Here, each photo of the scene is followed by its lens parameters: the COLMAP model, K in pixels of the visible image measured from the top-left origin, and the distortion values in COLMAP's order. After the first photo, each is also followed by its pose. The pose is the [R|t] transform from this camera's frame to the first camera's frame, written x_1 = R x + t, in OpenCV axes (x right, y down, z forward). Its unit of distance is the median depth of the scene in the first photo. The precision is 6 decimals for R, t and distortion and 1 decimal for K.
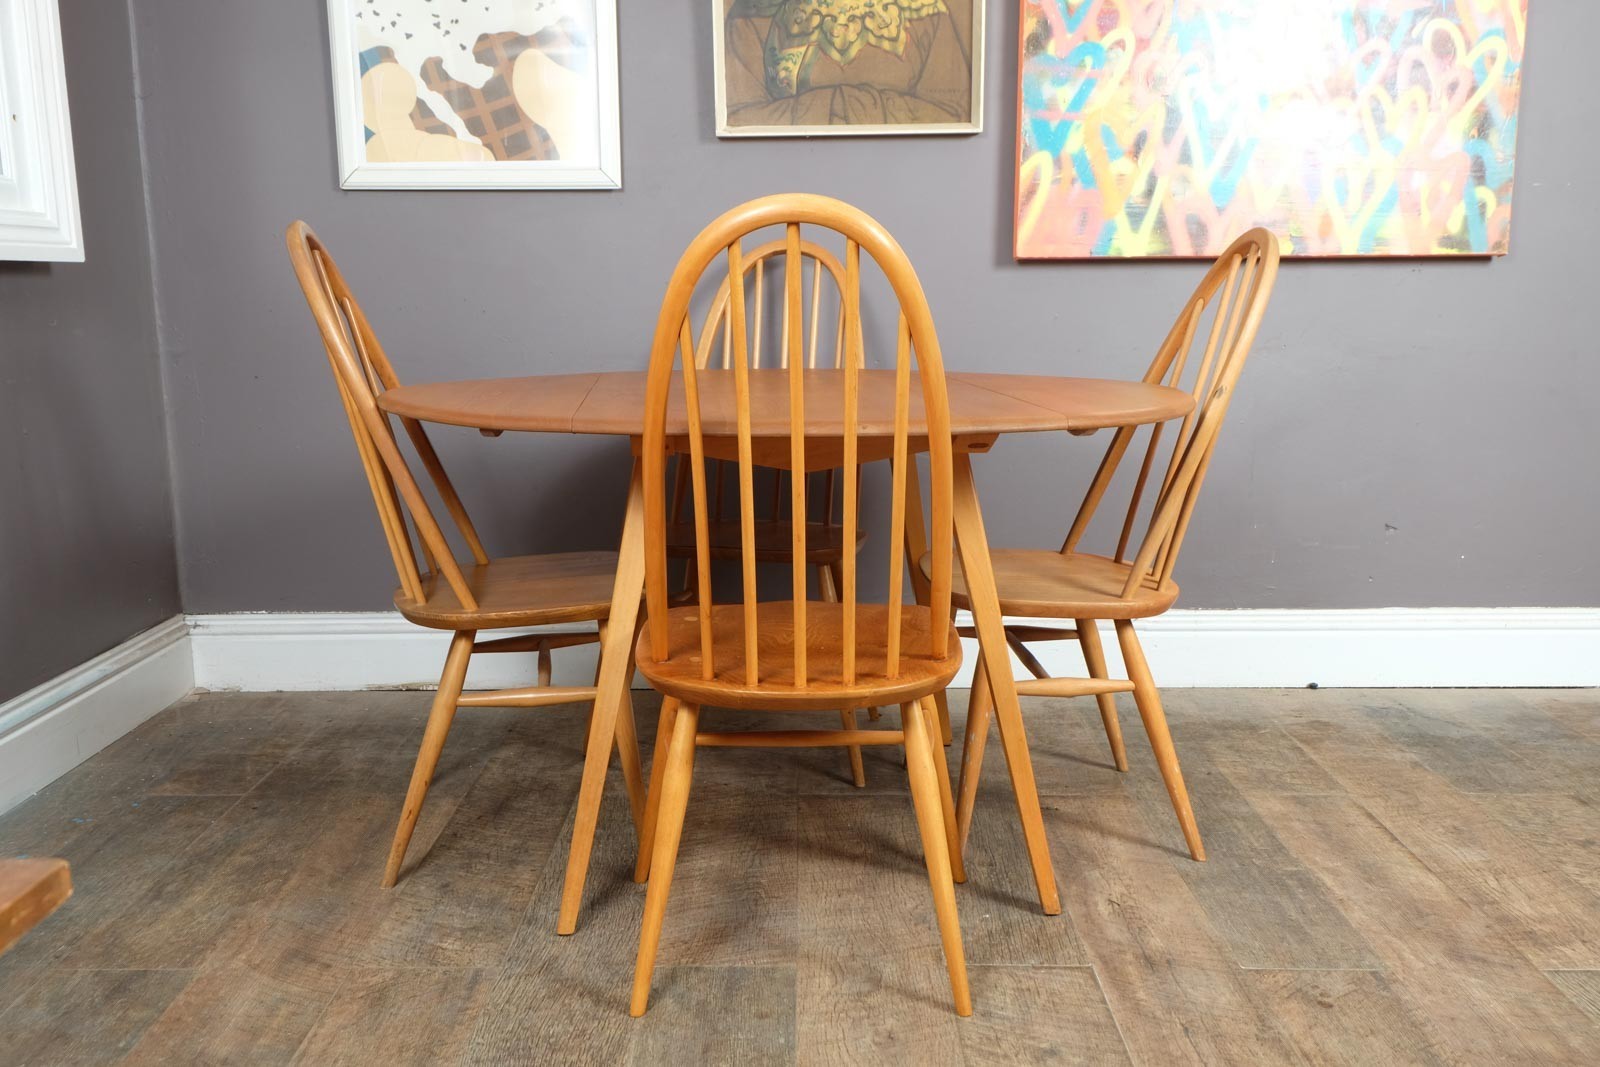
lens RADIAL K [[1410.7, 0, 794.9], [0, 1410.7, 545.6], [0, 0, 1]] dist [0.017568, 0.002767]
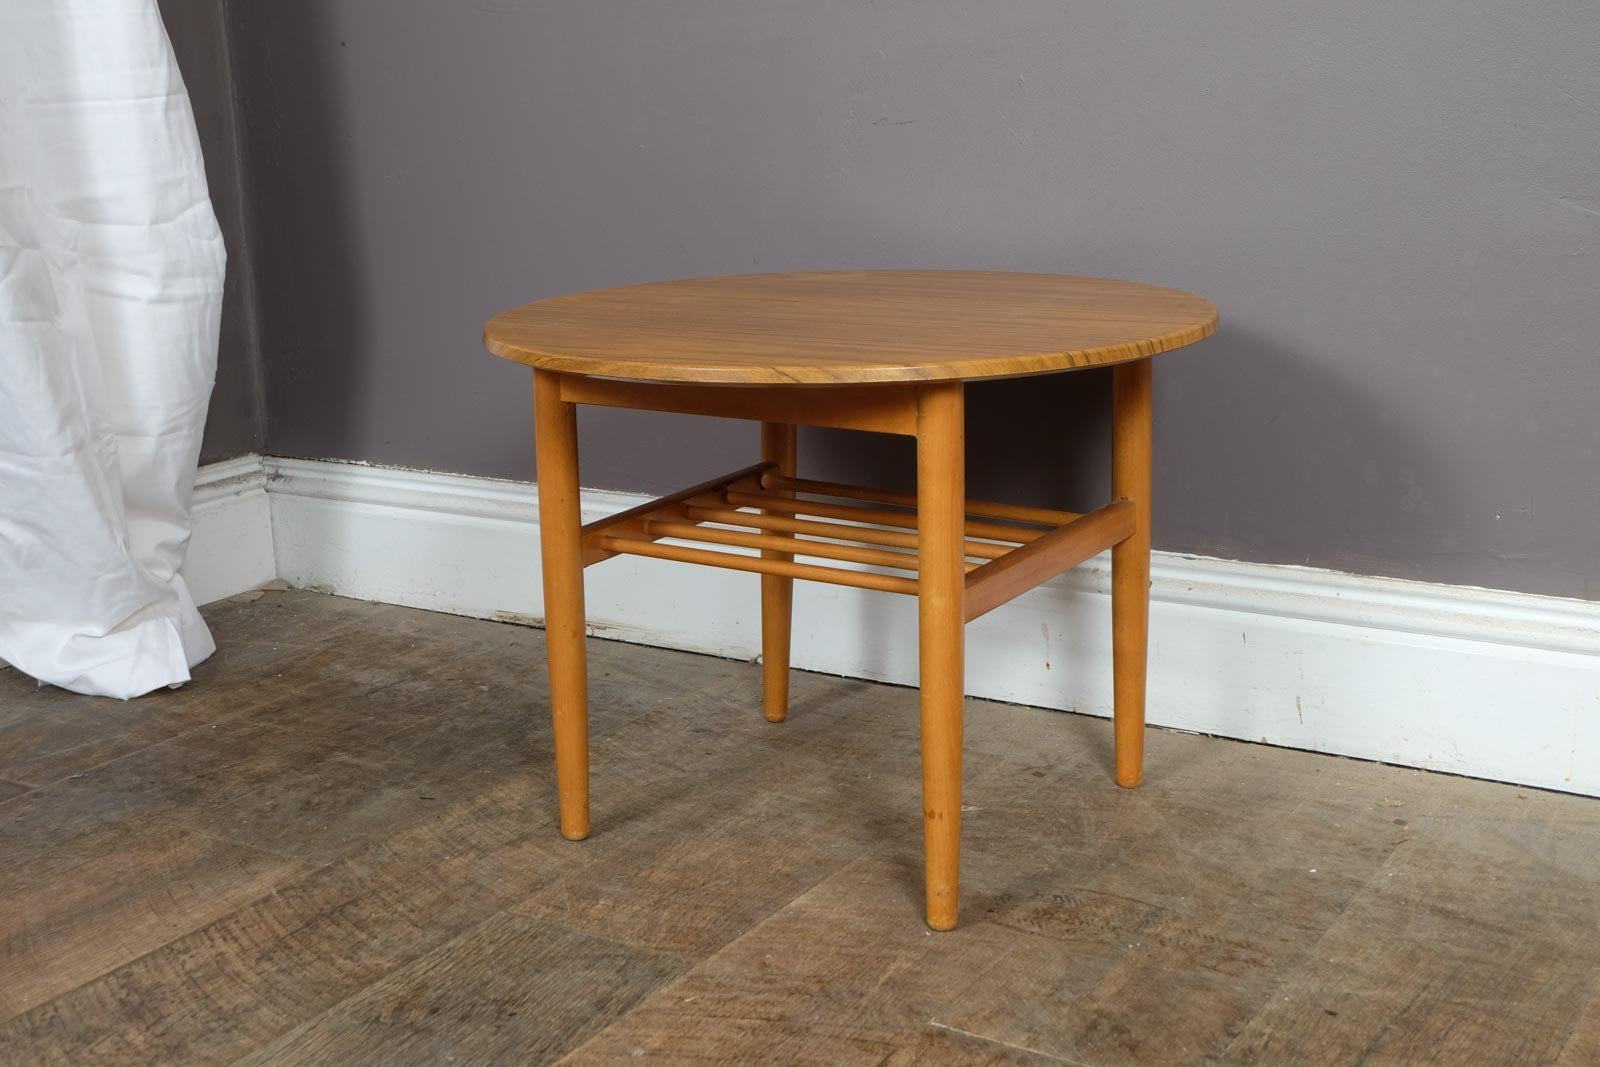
lens RADIAL K [[2013.4, 0, 742.3], [0, 2013.4, 537.6], [0, 0, 1]] dist [0.086300, -0.341243]
pose [[0.835928, 0.102258, -0.539228, 0.221697], [-0.062757, 0.993855, 0.091185, -0.008323], [0.545239, -0.042383, 0.837209, 0.432373]]
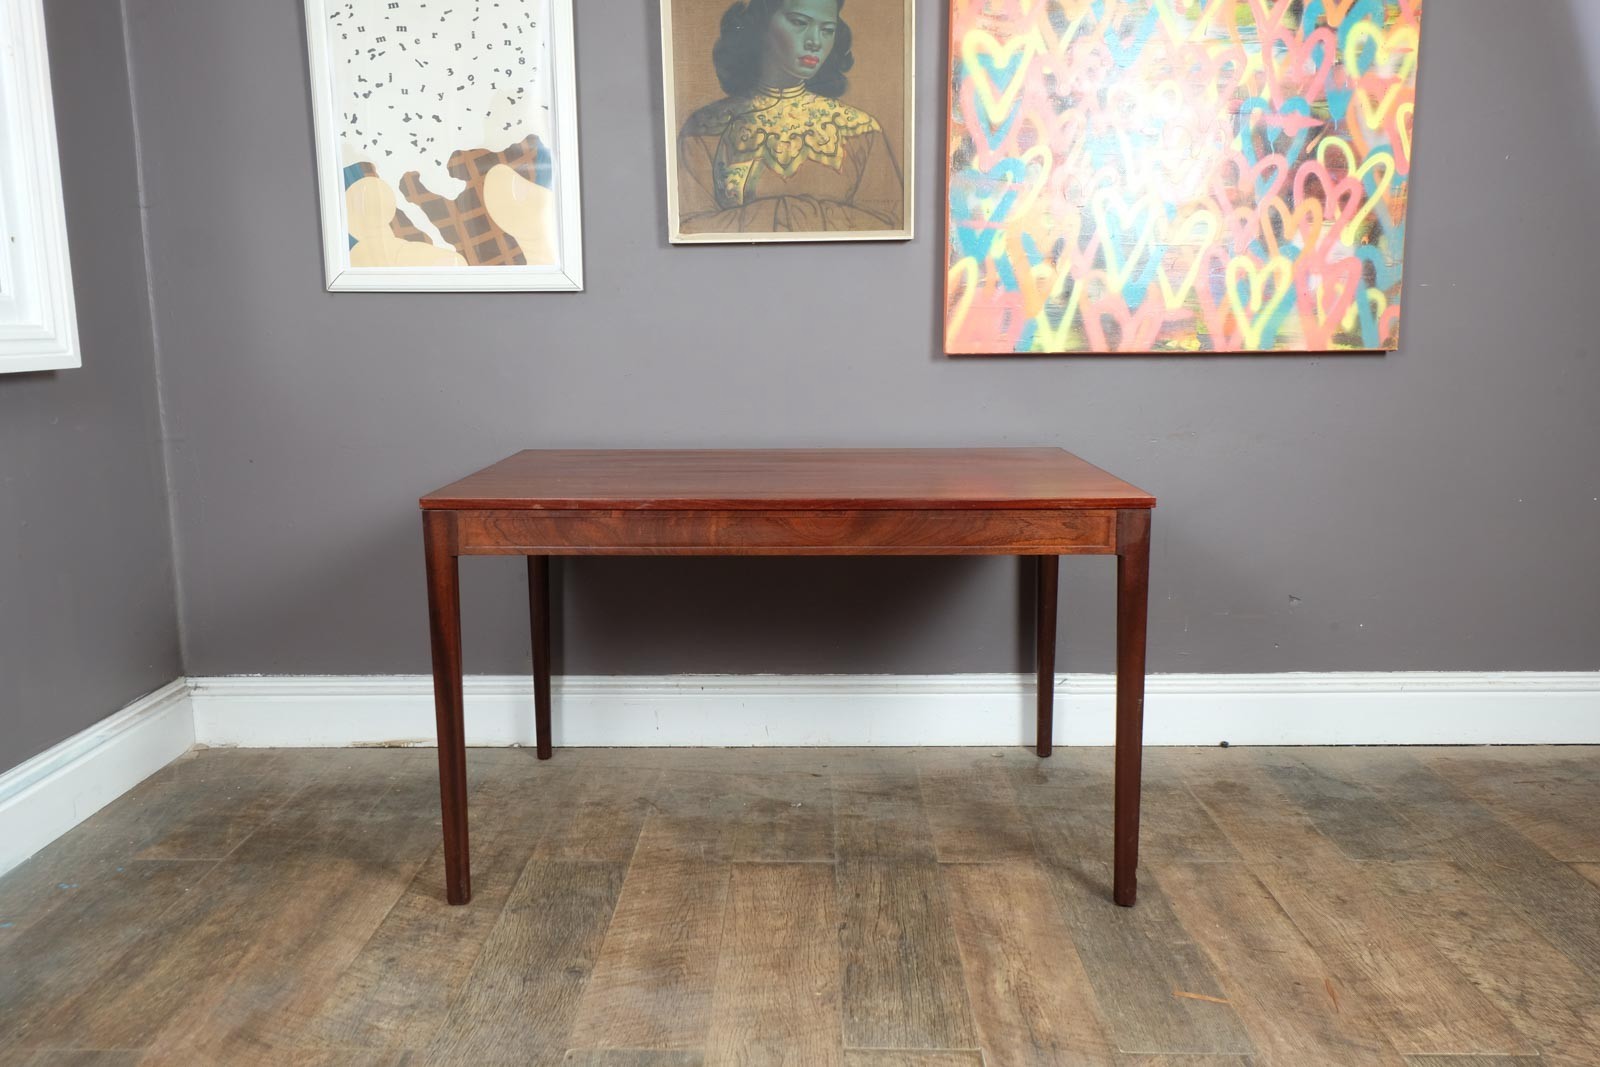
lens RADIAL K [[1280.6, 0, 800.0], [0, 1280.6, 533.5], [0, 0, 1]] dist [0.003905, 0.022260]
pose [[0.999982, -0.000228, -0.005993, 0.051358], [0.000130, 0.999866, -0.016376, -0.049839], [0.005996, 0.016375, 0.999848, 0.015675]]
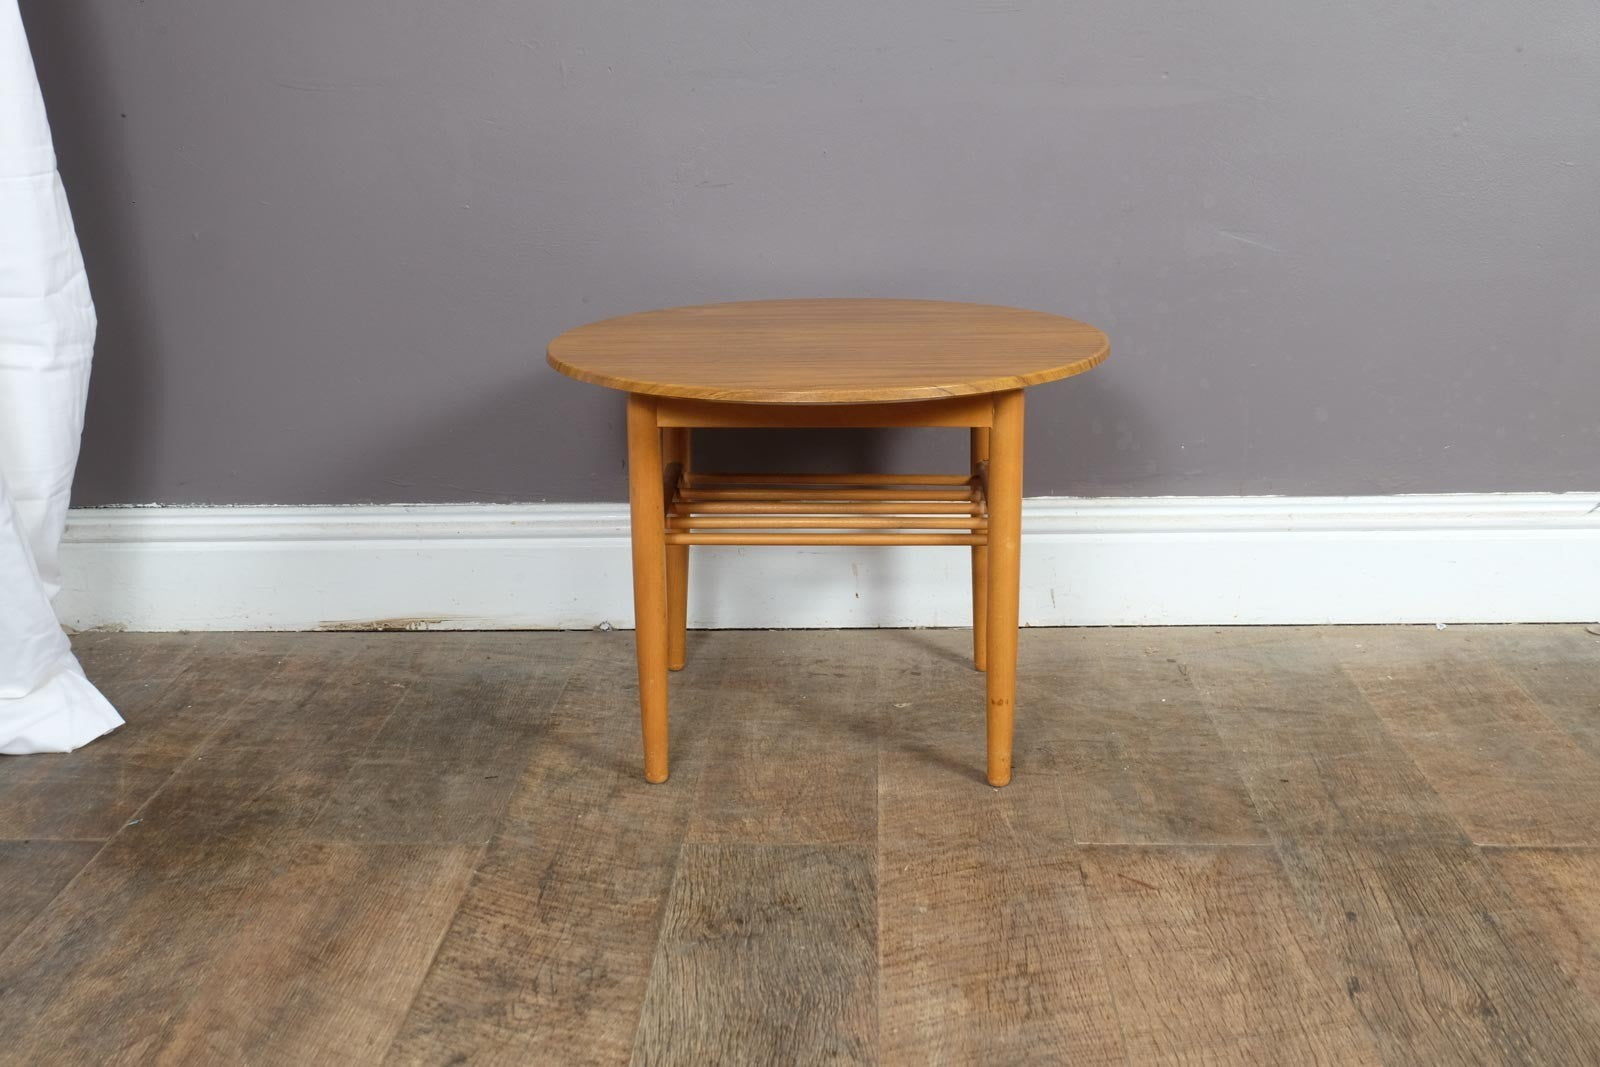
lens RADIAL K [[1745.7, 0, 800.0], [0, 1745.7, 533.5], [0, 0, 1]] dist [-0.018343, -0.000169]
pose [[0.999035, -0.007036, -0.043361, -0.066602], [0.011169, 0.995335, 0.095829, -0.011409], [0.042485, -0.096220, 0.994453, 0.279153]]
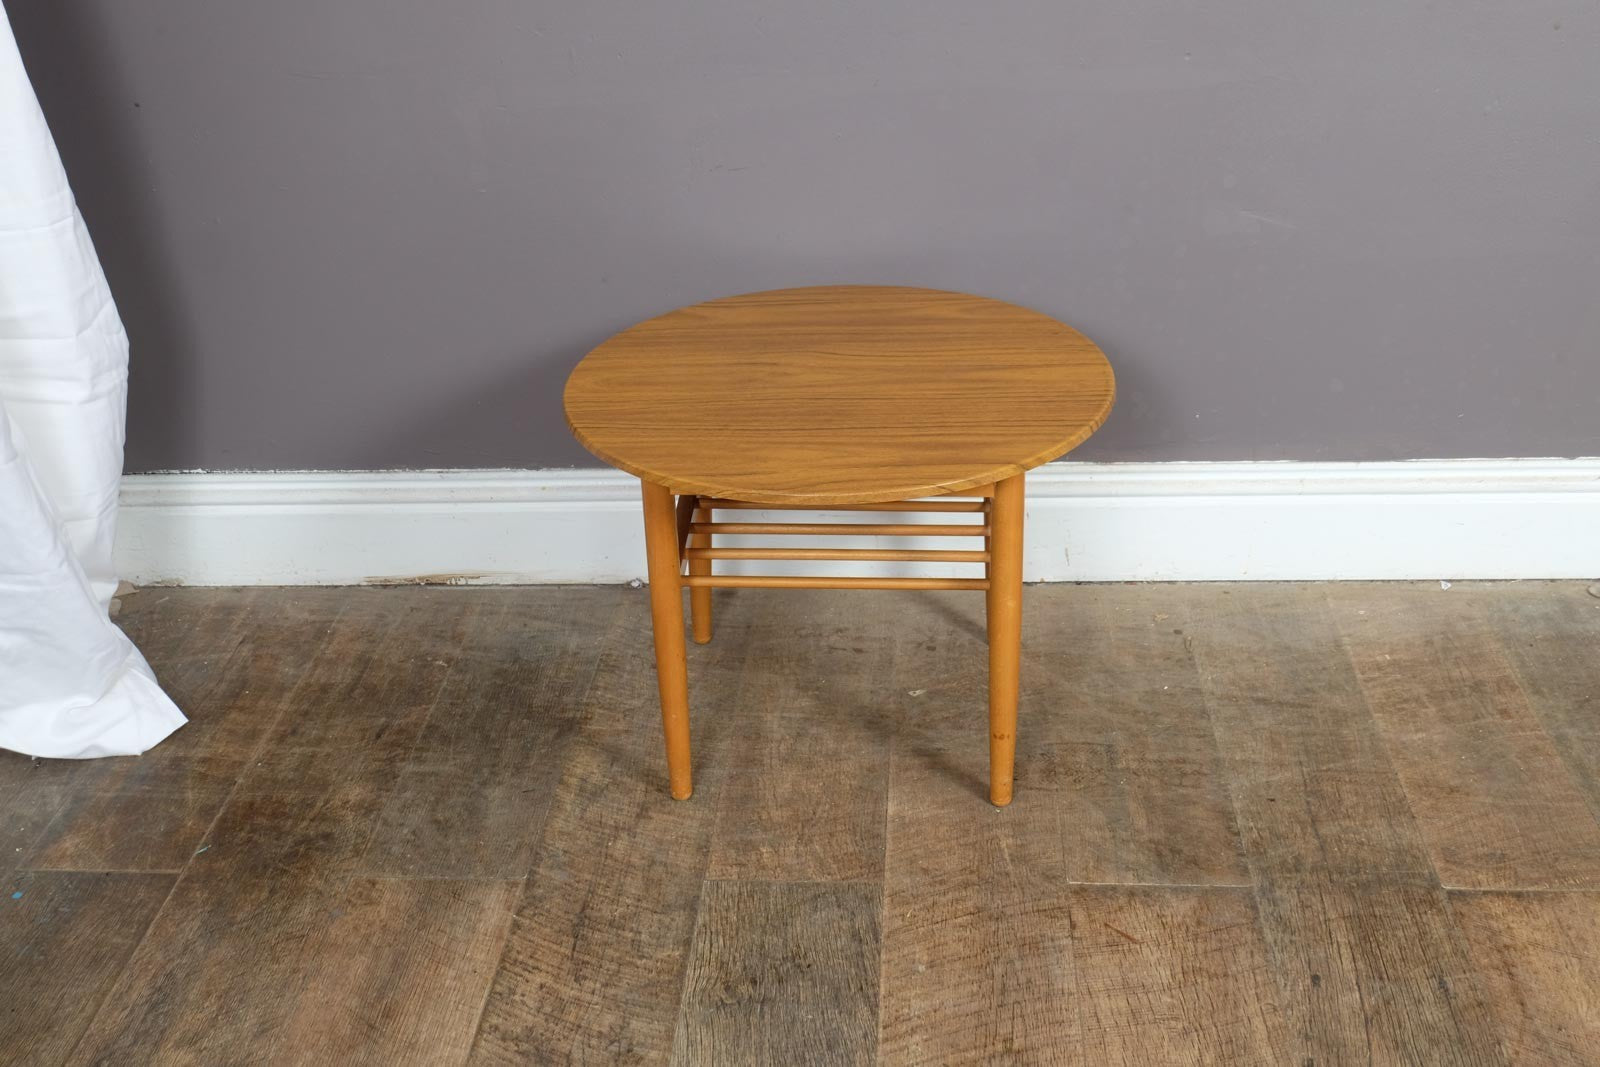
lens RADIAL K [[1745.7, 0, 800.0], [0, 1745.7, 533.5], [0, 0, 1]] dist [-0.018343, -0.000169]
pose [[0.996823, -0.006432, -0.079389, -0.045313], [0.029111, 0.957198, 0.287967, -0.160426], [0.074138, -0.289363, 0.954344, 0.283139]]
